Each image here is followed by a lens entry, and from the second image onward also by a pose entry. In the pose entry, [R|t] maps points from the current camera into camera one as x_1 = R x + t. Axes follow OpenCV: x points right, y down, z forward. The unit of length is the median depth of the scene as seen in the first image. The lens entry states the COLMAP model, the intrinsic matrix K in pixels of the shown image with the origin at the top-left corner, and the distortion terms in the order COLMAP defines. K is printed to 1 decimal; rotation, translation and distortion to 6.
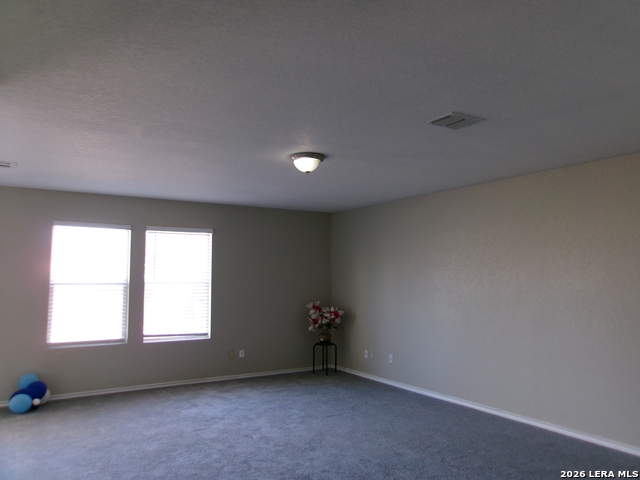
lens RADIAL K [[493.0, 0, 320.0], [0, 493.0, 240.0], [0, 0, 1]] dist [-0.045649, 0.084523]
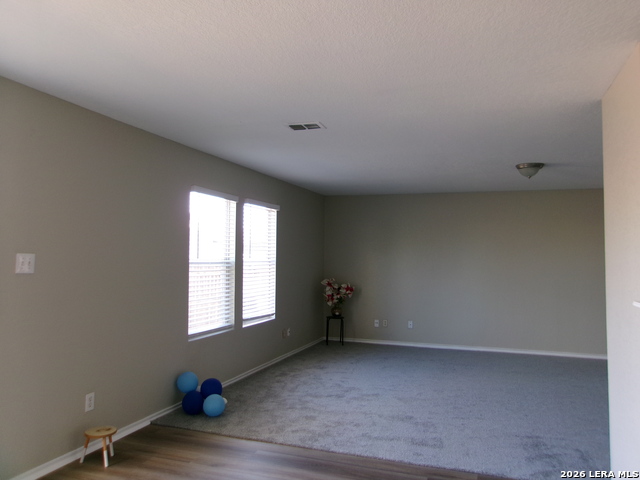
lens RADIAL K [[493.0, 0, 320.0], [0, 493.0, 240.0], [0, 0, 1]] dist [-0.045649, 0.084523]
pose [[0.780483, 0.030301, 0.624442, -0.770449], [-0.059925, 0.997852, 0.026479, 0.014477], [-0.622298, -0.058086, 0.780622, 0.197512]]
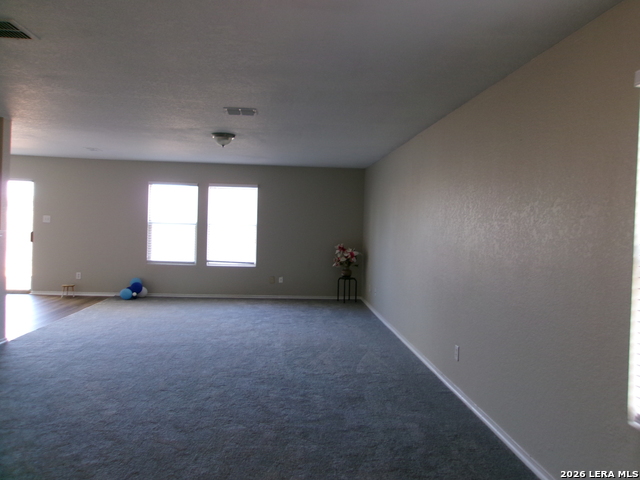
lens RADIAL K [[493.0, 0, 320.0], [0, 493.0, 240.0], [0, 0, 1]] dist [-0.045649, 0.084523]
pose [[0.888345, 0.038741, -0.457539, 0.551458], [0.006874, 0.995201, 0.097612, -0.002147], [0.459125, -0.089858, 0.883816, -0.104534]]
